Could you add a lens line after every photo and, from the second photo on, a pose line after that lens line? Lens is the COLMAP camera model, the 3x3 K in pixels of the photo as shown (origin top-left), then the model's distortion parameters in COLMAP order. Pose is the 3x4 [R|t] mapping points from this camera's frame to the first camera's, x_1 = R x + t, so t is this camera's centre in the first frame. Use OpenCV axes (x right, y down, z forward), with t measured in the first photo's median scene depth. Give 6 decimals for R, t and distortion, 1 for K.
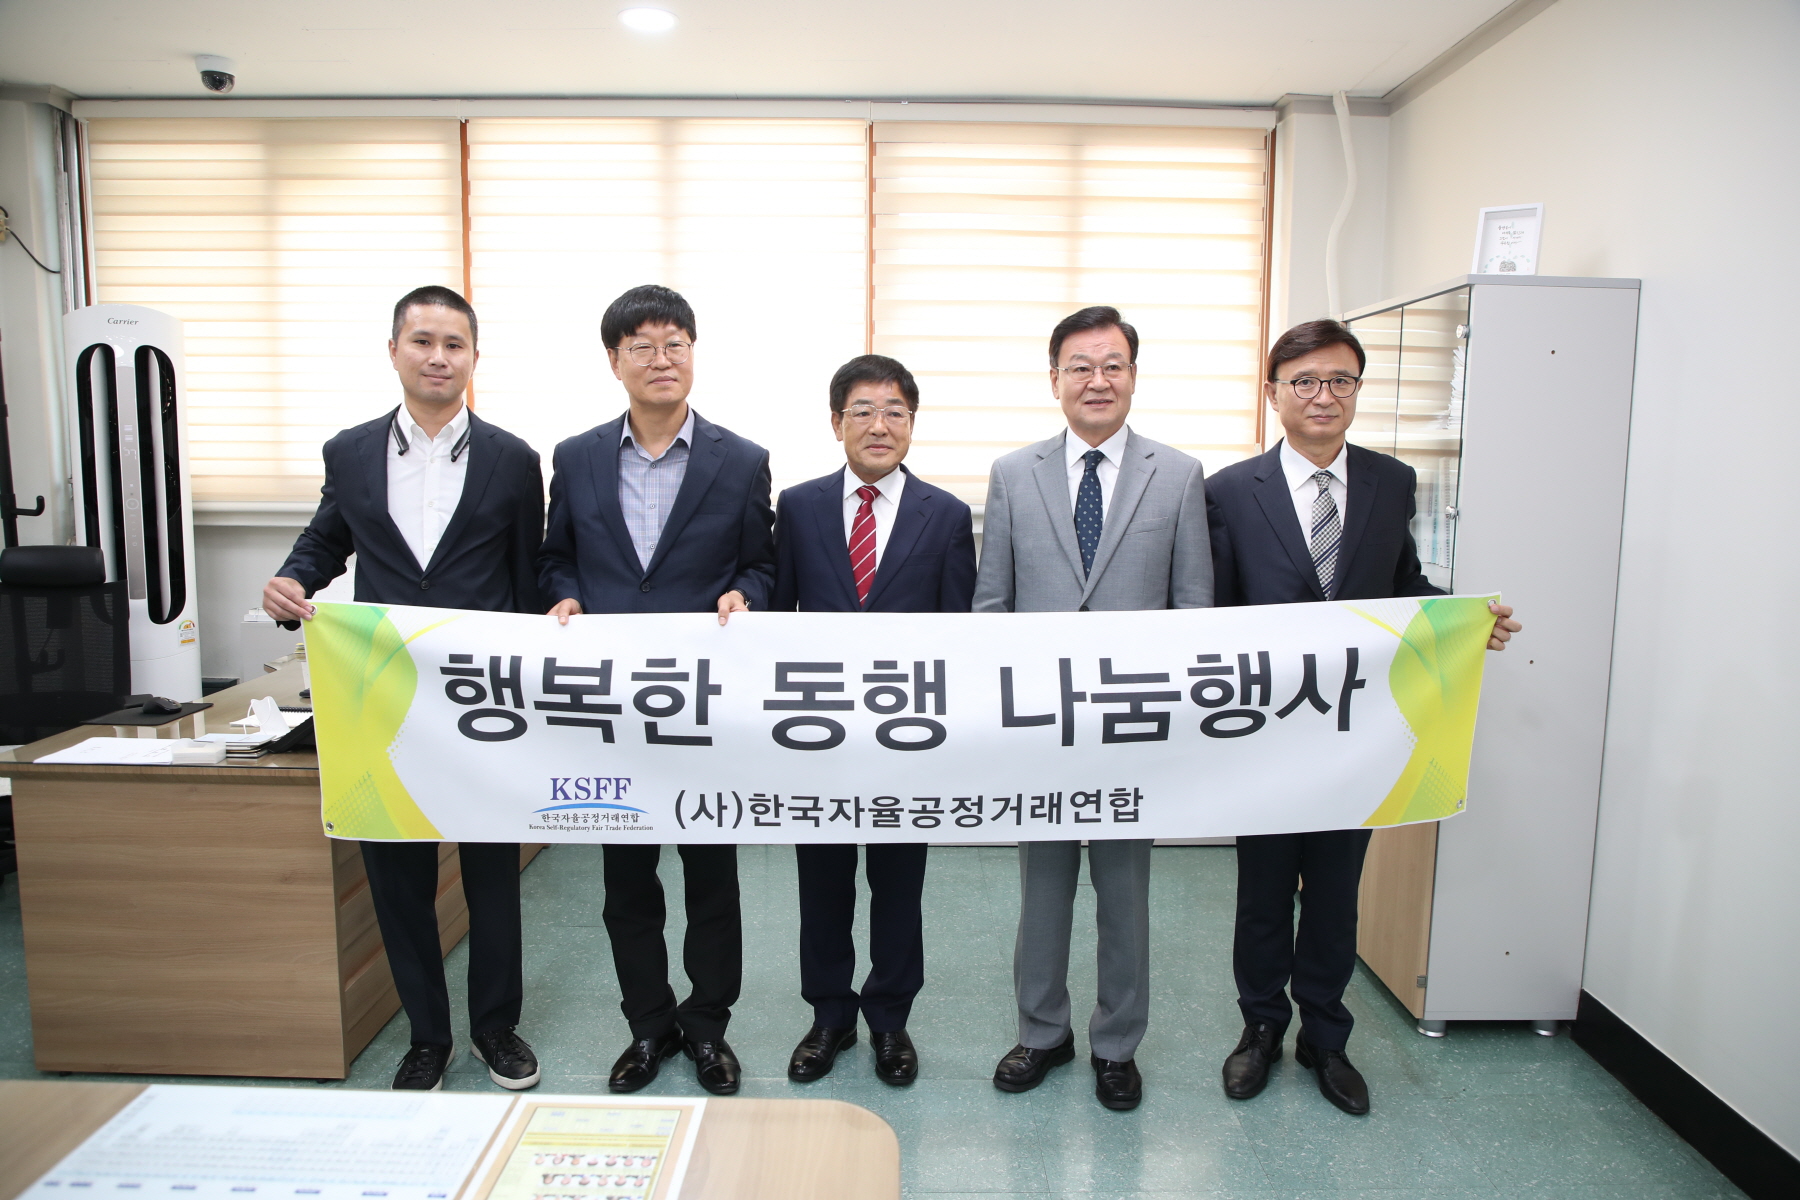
lens RADIAL K [[1261.1, 0, 900.0], [0, 1261.1, 600.0], [0, 0, 1]] dist [-0.001907, -0.002622]
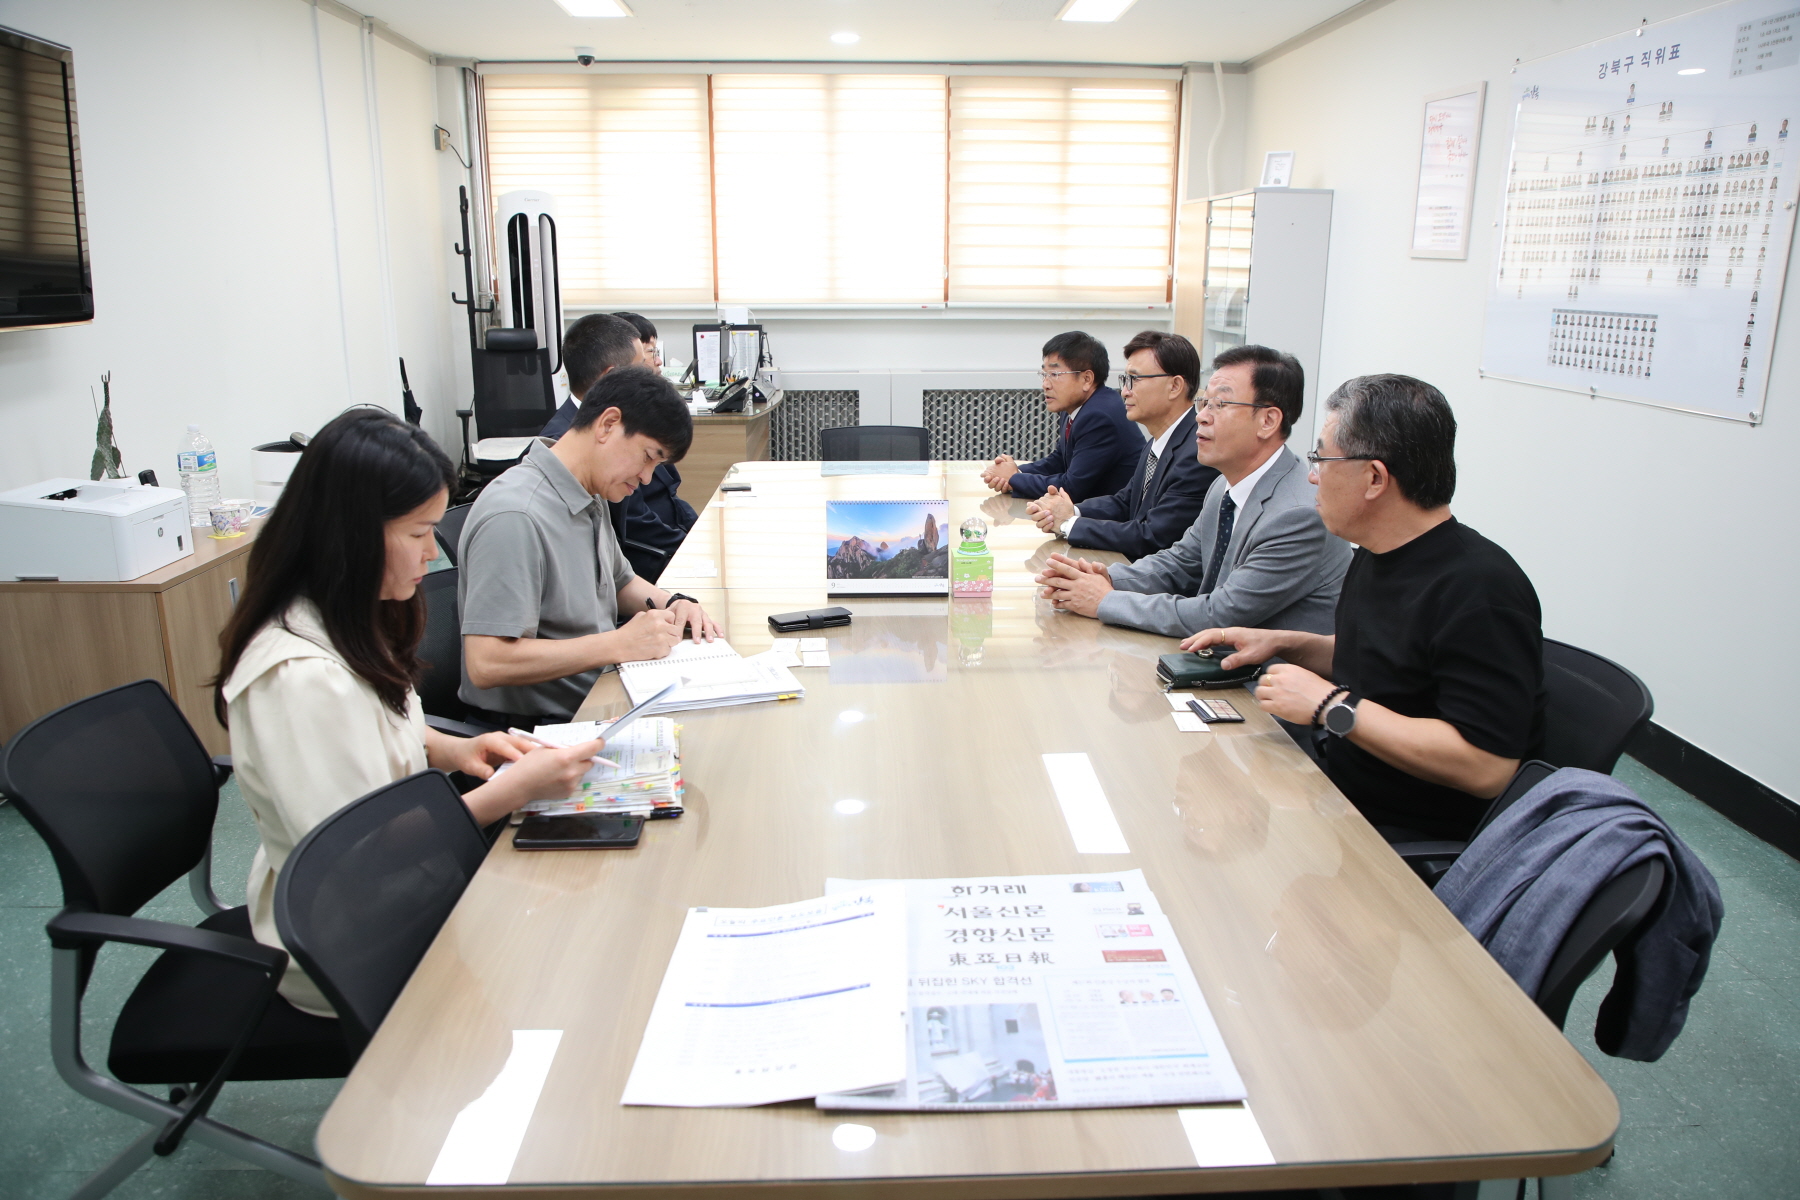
lens RADIAL K [[1249.5, 0, 900.0], [0, 1249.5, 600.0], [0, 0, 1]] dist [-0.042507, -0.001595]
pose [[0.999317, -0.012831, 0.034642, -0.155681], [0.007991, 0.990624, 0.136385, 0.096093], [-0.036067, -0.136015, 0.990050, -0.761787]]
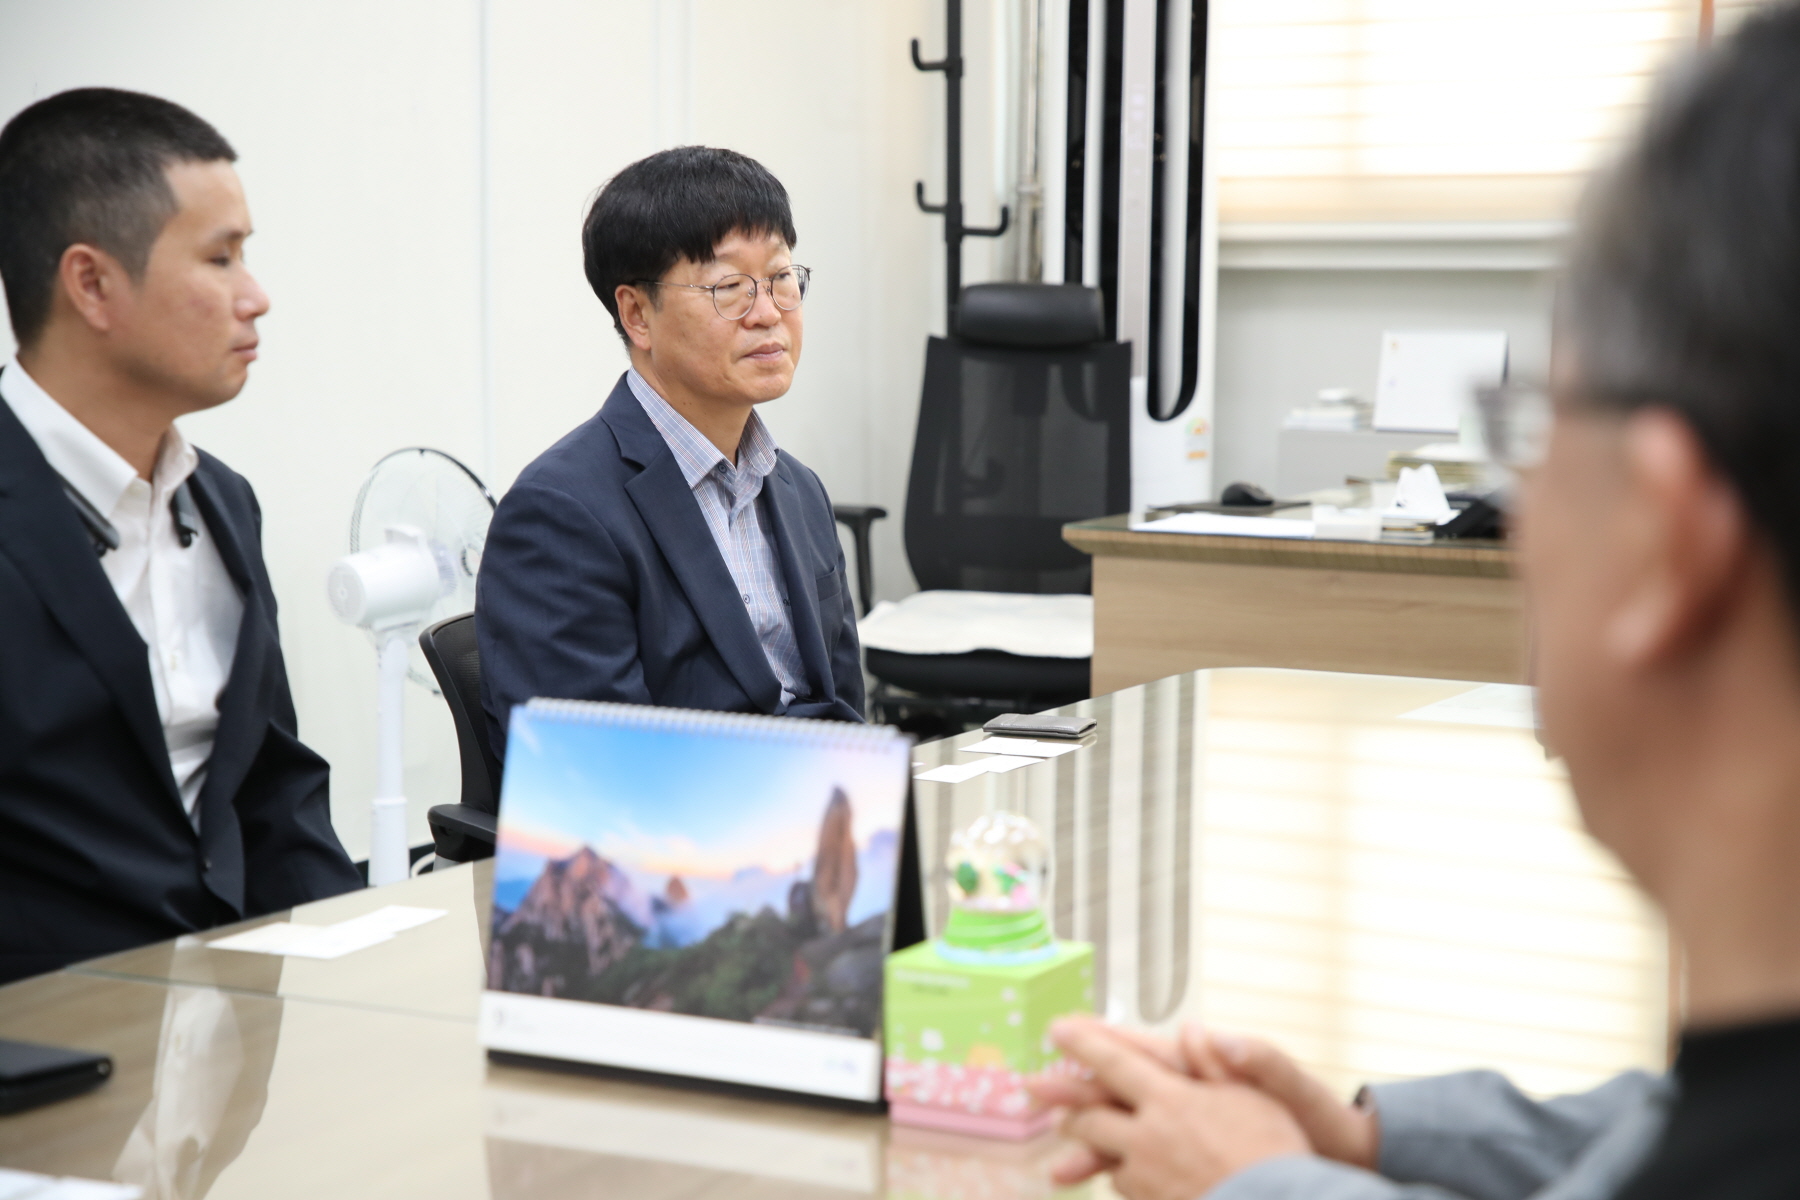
lens RADIAL K [[3572.3, 0, 900.0], [0, 3572.3, 600.0], [0, 0, 1]] dist [0.534333, -0.004876]
pose [[0.885153, 0.053010, -0.462271, 0.097120], [-0.061811, 0.998080, -0.003903, 0.115051], [0.461177, 0.032028, 0.886730, -0.559117]]
